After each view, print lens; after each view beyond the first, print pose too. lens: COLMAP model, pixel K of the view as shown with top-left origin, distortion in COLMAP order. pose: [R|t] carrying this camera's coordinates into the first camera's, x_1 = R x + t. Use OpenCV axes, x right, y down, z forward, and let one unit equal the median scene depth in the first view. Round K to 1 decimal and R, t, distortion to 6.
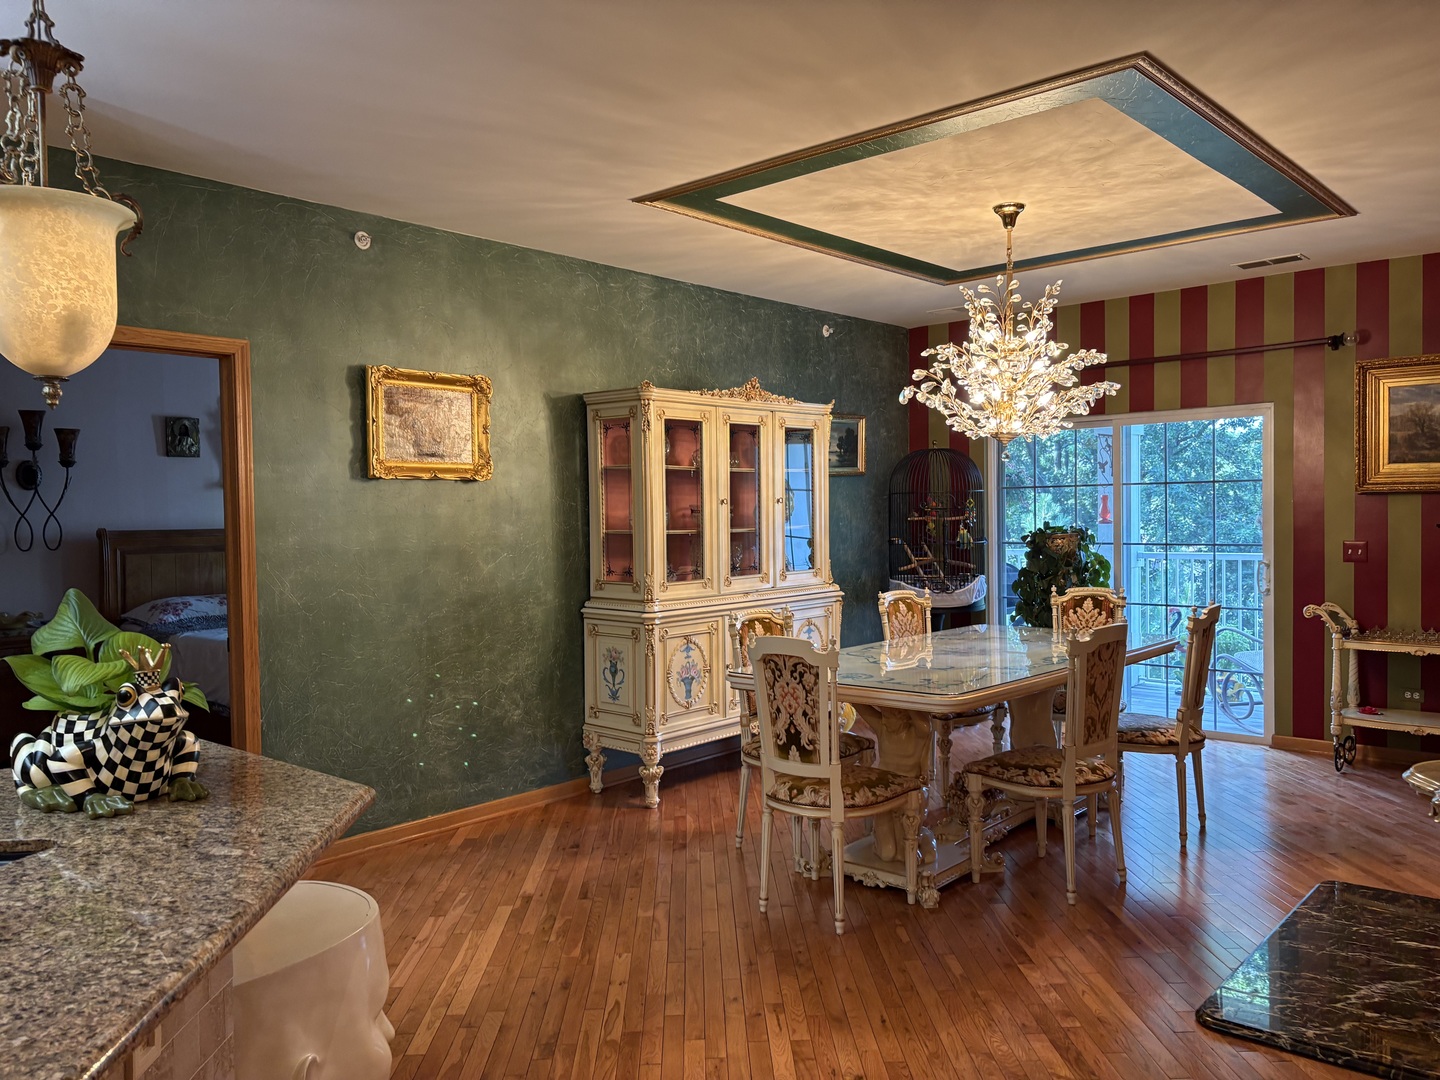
lens RADIAL K [[1082.0, 0, 721.5], [0, 1082.0, 542.9], [0, 0, 1]] dist [0.054773, -0.056621]
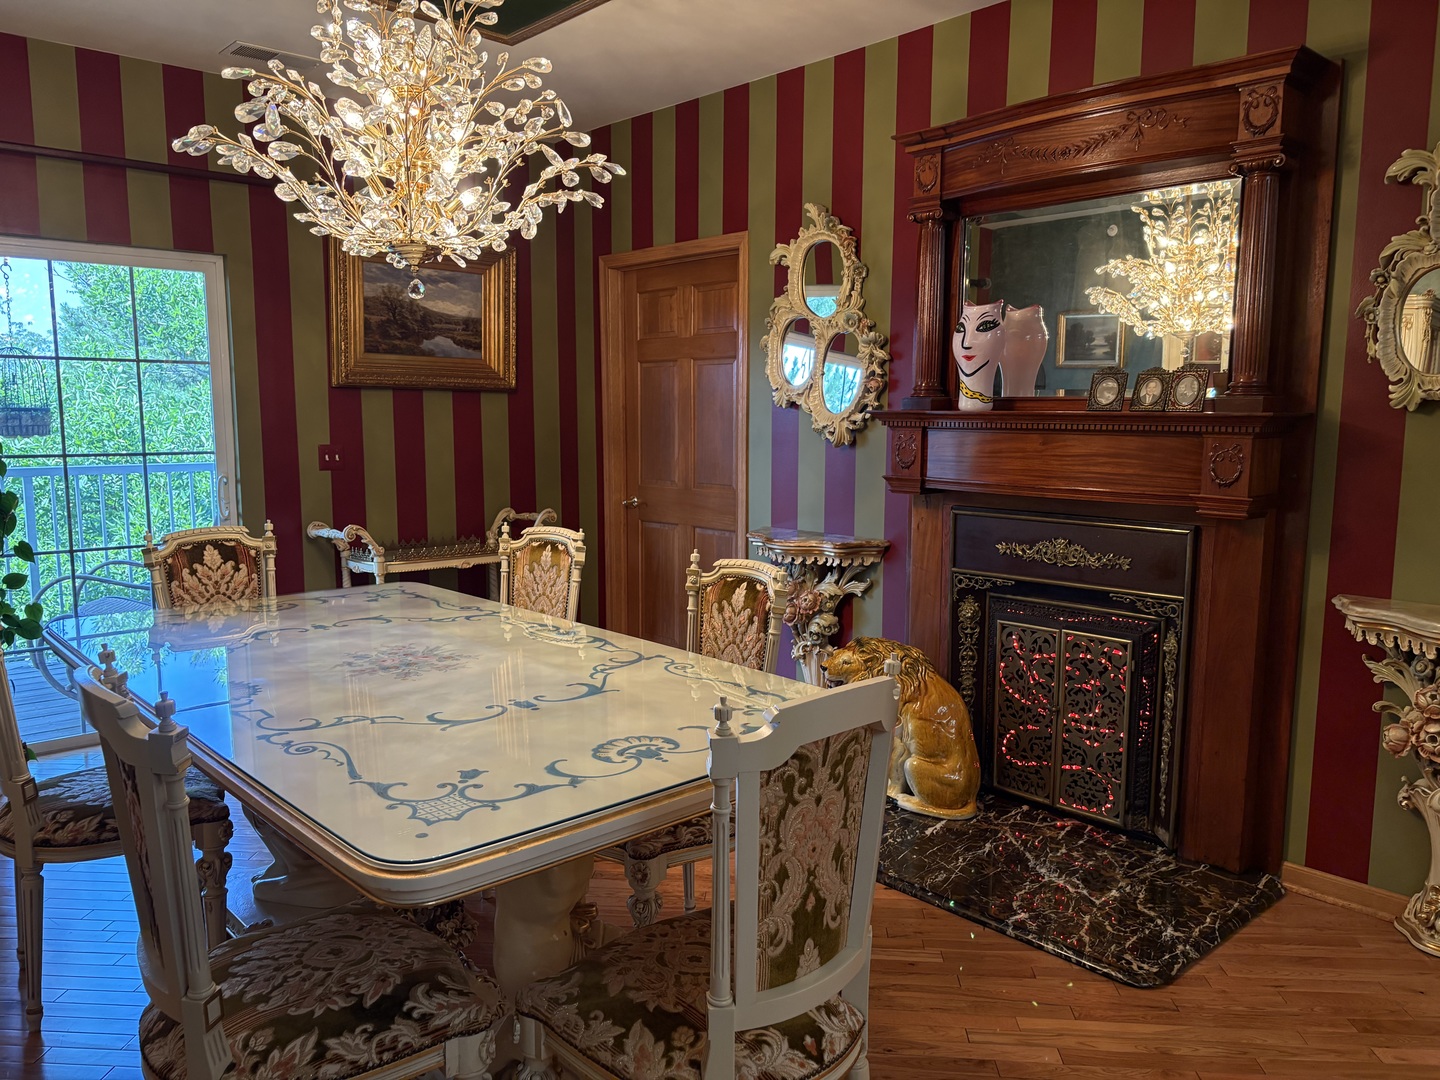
lens RADIAL K [[1082.0, 0, 728.9], [0, 1082.0, 543.4], [0, 0, 1]] dist [0.054773, -0.056621]
pose [[0.103856, -0.106690, 0.988854, -0.415815], [0.018571, 0.994265, 0.105323, -0.015846], [-0.994419, 0.007426, 0.105242, 1.195863]]
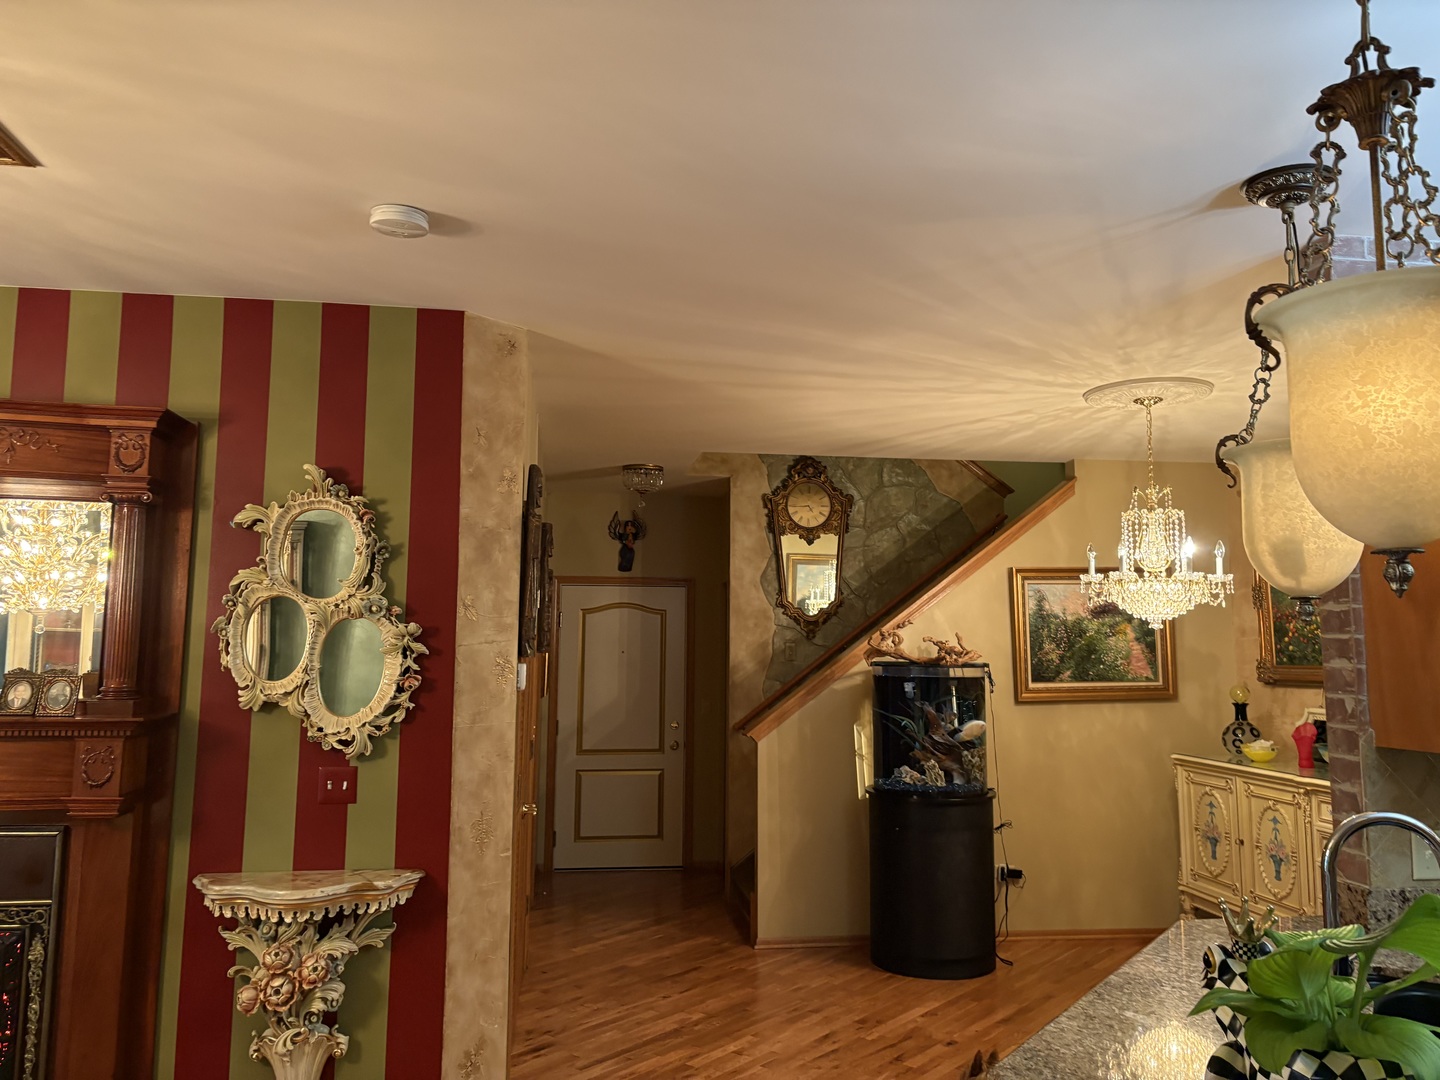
lens RADIAL K [[1082.0, 0, 709.1], [0, 1082.0, 529.2], [0, 0, 1]] dist [0.054773, -0.056621]
pose [[-0.753502, 0.080741, 0.652469, -0.518176], [0.017659, 0.994558, -0.102681, -0.072192], [-0.657208, -0.065848, -0.750827, 1.260833]]
